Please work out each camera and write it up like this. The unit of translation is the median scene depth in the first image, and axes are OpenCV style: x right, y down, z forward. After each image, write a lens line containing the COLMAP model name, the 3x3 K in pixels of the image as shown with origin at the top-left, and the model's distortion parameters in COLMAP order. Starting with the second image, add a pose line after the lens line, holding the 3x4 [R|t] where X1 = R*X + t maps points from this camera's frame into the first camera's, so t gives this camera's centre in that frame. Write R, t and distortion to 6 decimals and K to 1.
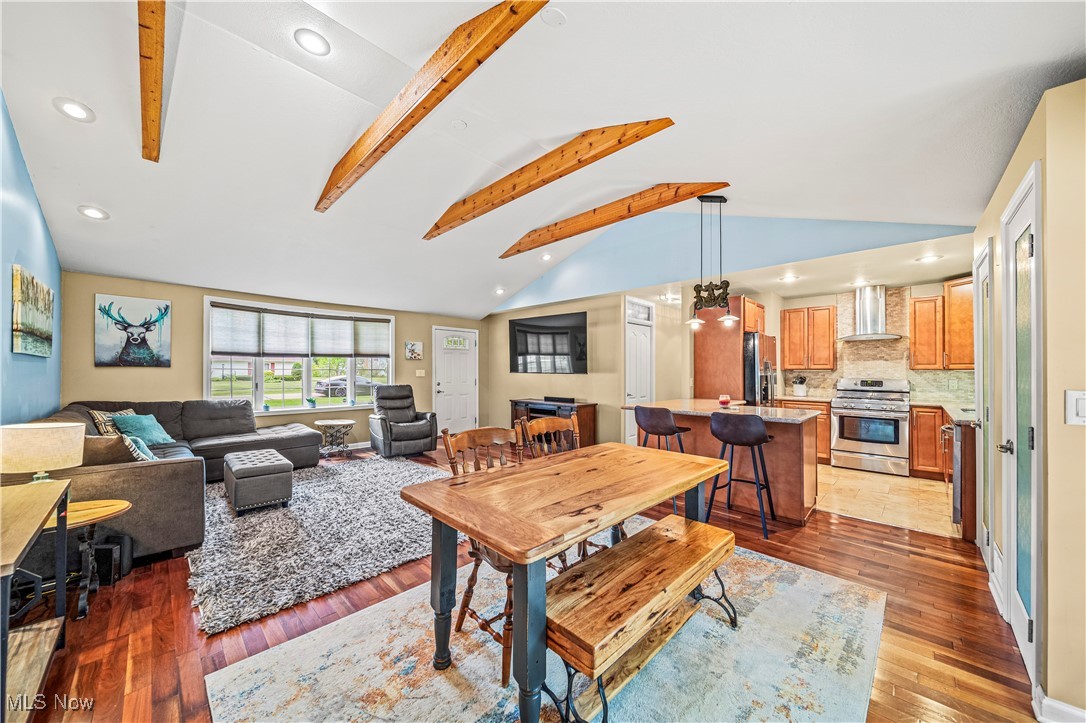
lens RADIAL K [[381.3, 0, 539.6], [0, 381.3, 370.2], [0, 0, 1]] dist [0.002220, -0.001749]
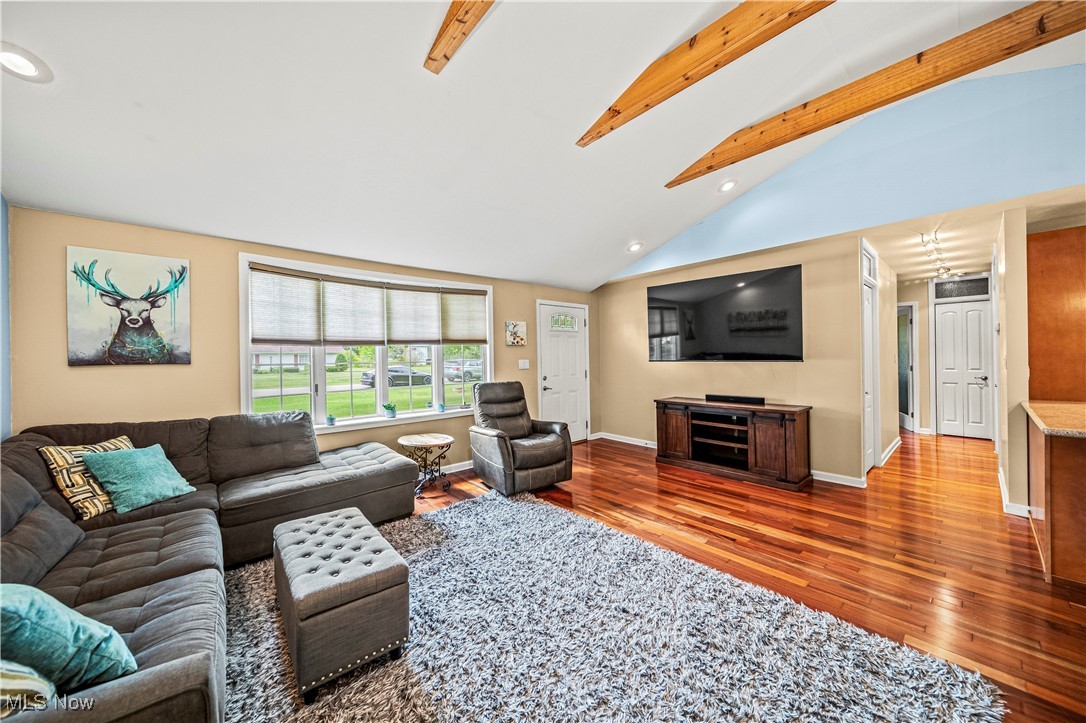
lens RADIAL K [[381.3, 0, 542.4], [0, 381.3, 356.7], [0, 0, 1]] dist [0.002220, -0.001749]
pose [[0.997000, -0.019796, -0.074827, -0.308362], [0.019895, 0.999802, 0.000587, -0.008415], [0.074801, -0.002074, 0.997196, 0.376695]]
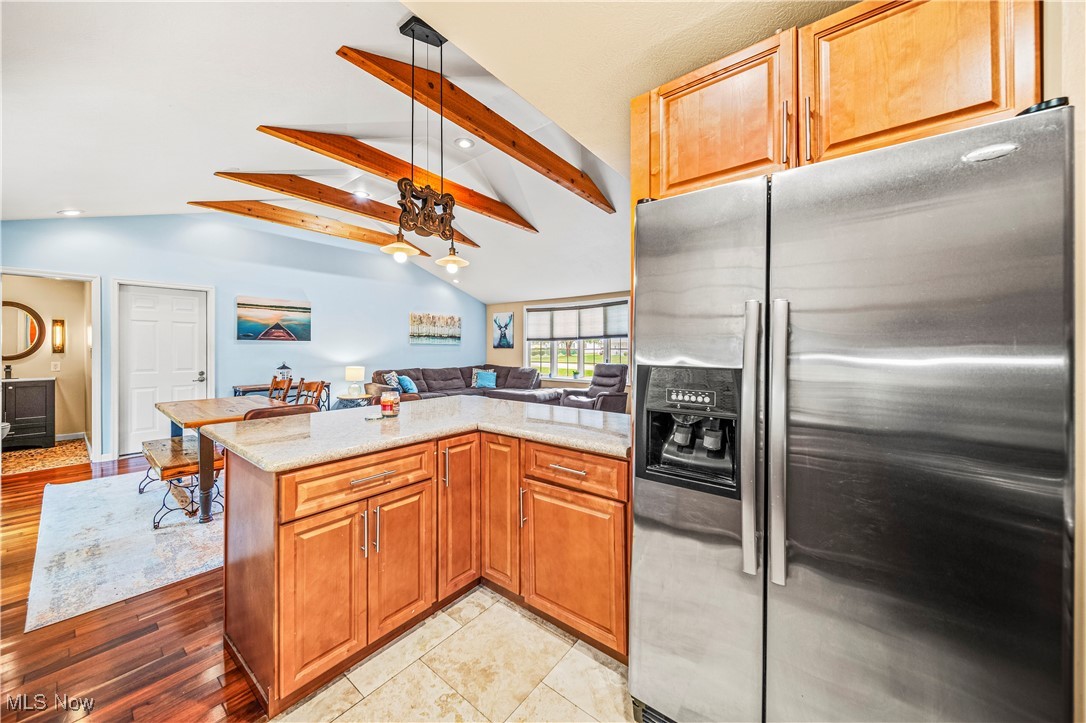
lens RADIAL K [[381.3, 0, 545.8], [0, 381.3, 349.3], [0, 0, 1]] dist [0.002220, -0.001749]
pose [[0.120596, -0.004845, -0.992690, 0.794208], [0.001012, 0.999988, -0.004758, 0.005920], [0.992701, -0.000431, 0.120599, 0.860436]]
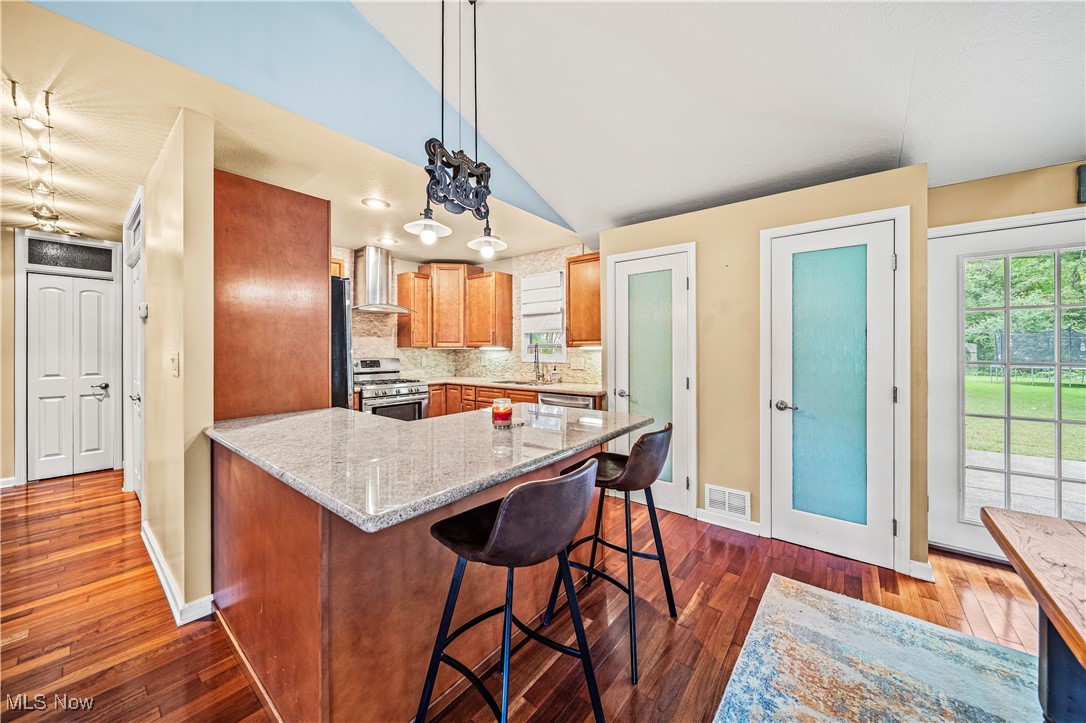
lens RADIAL K [[381.3, 0, 540.6], [0, 381.3, 349.2], [0, 0, 1]] dist [0.002220, -0.001749]
pose [[-0.099185, -0.004268, 0.995060, -0.003701], [0.000964, 0.999990, 0.004385, -0.000485], [-0.995069, 0.001394, -0.099179, 0.741482]]
